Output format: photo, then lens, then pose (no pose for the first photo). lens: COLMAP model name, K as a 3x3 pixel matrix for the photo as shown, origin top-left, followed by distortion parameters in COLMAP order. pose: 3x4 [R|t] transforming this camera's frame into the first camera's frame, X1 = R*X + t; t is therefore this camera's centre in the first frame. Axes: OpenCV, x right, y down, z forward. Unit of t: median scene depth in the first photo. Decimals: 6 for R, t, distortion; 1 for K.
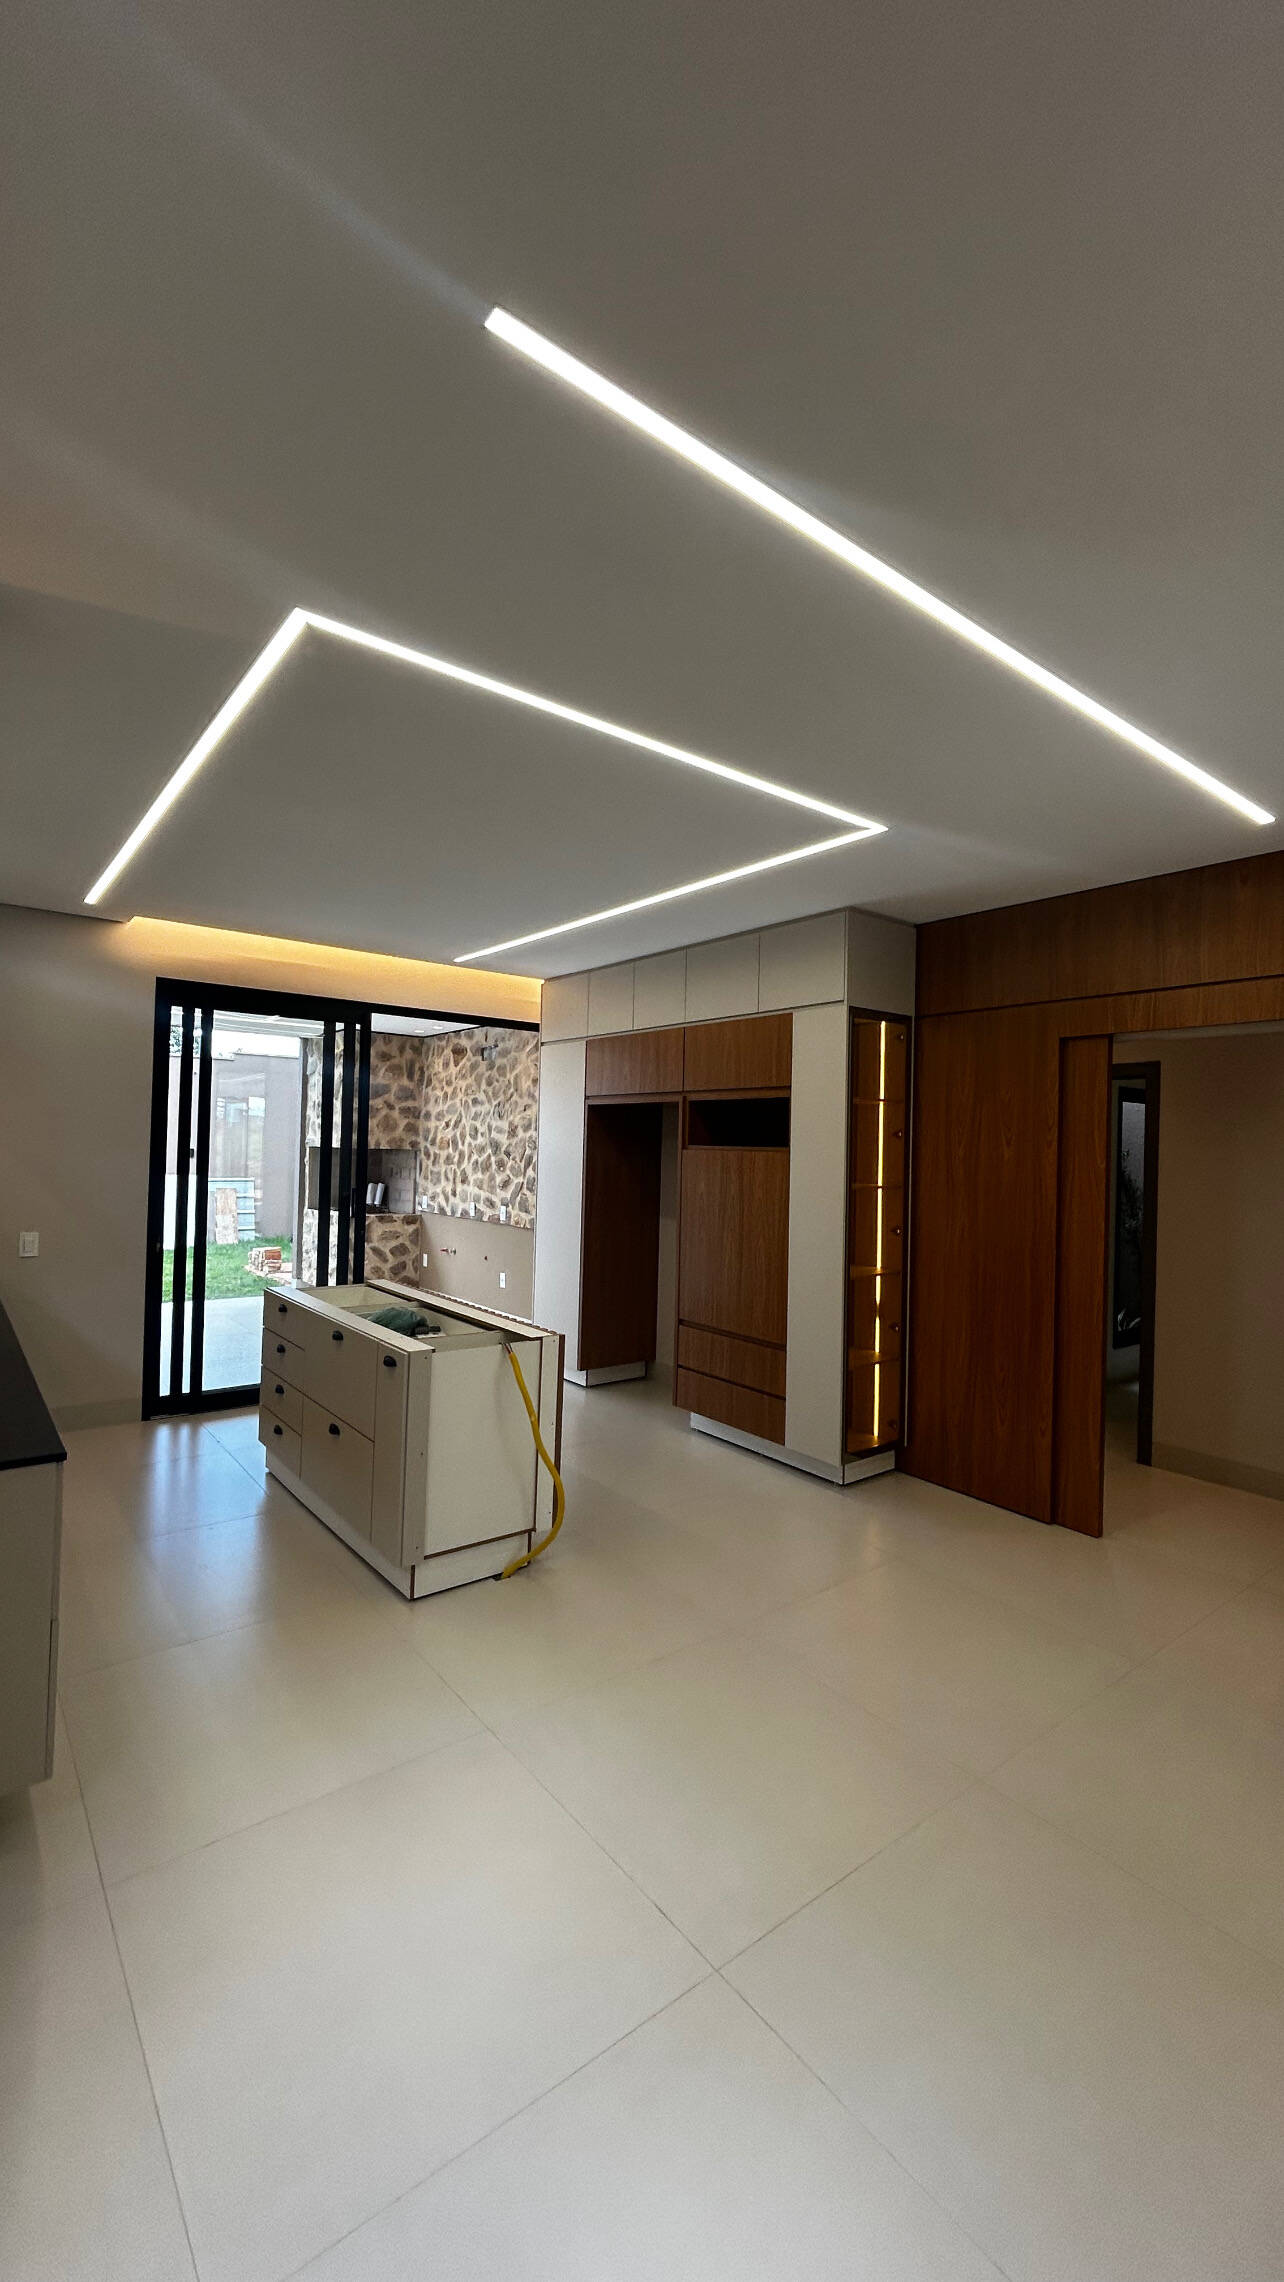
lens RADIAL K [[920.6, 0, 643.6], [0, 920.6, 1136.9], [0, 0, 1]] dist [0.000864, 0.000294]
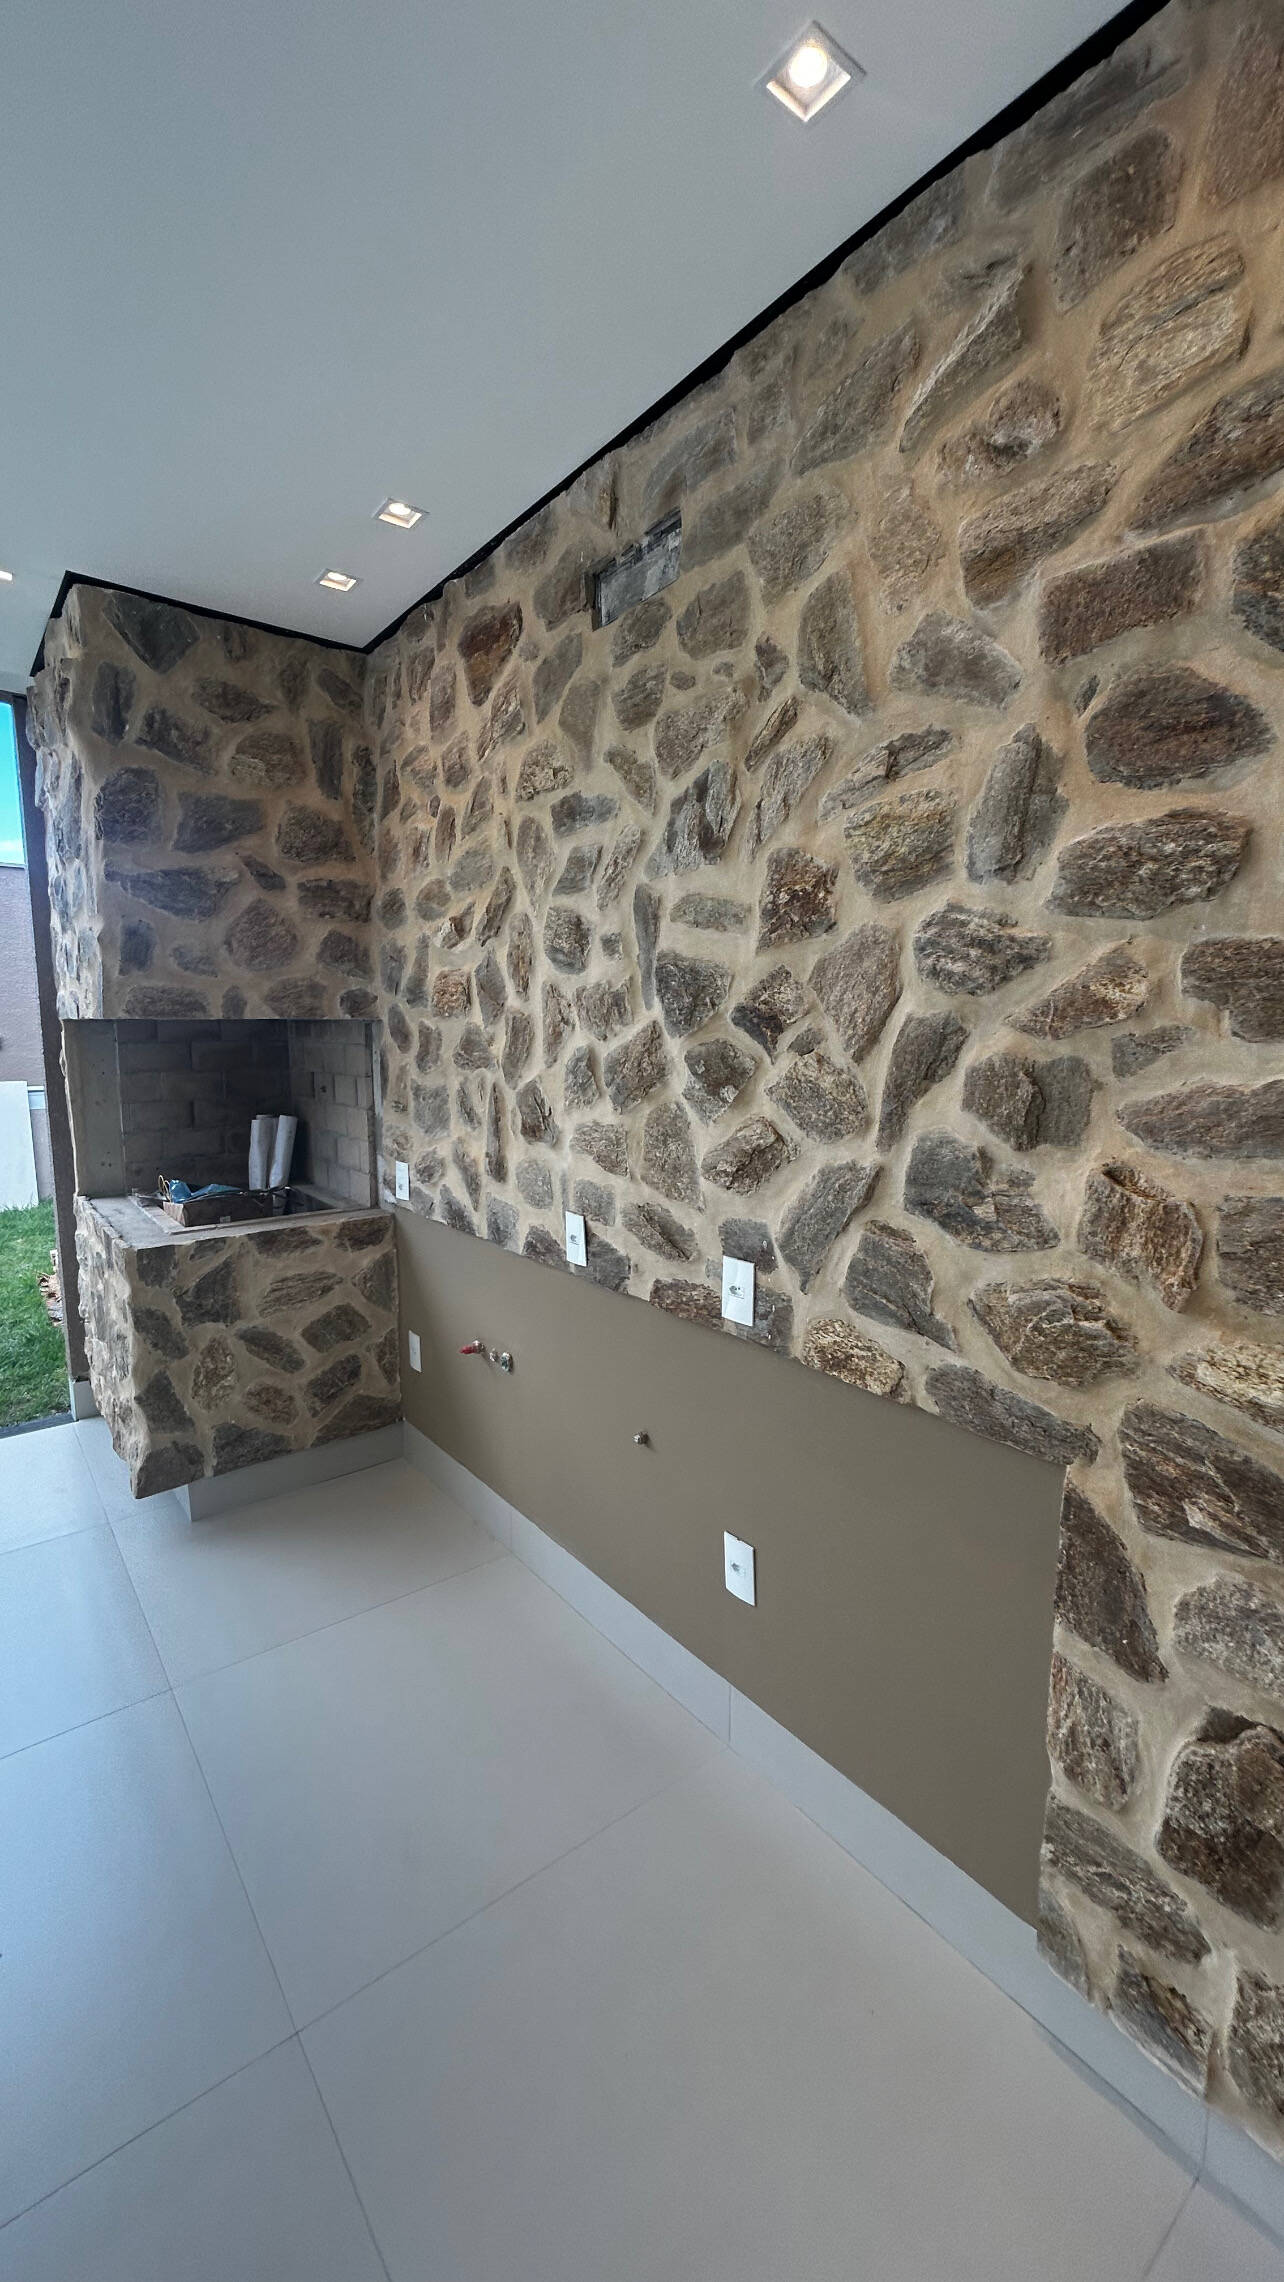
lens RADIAL K [[920.6, 0, 643.6], [0, 920.6, 1136.9], [0, 0, 1]] dist [0.000864, 0.000294]
pose [[0.999581, -0.028443, -0.005349, -0.169360], [0.028910, 0.989912, 0.138703, 0.014244], [0.001350, -0.138800, 0.990320, 0.766287]]
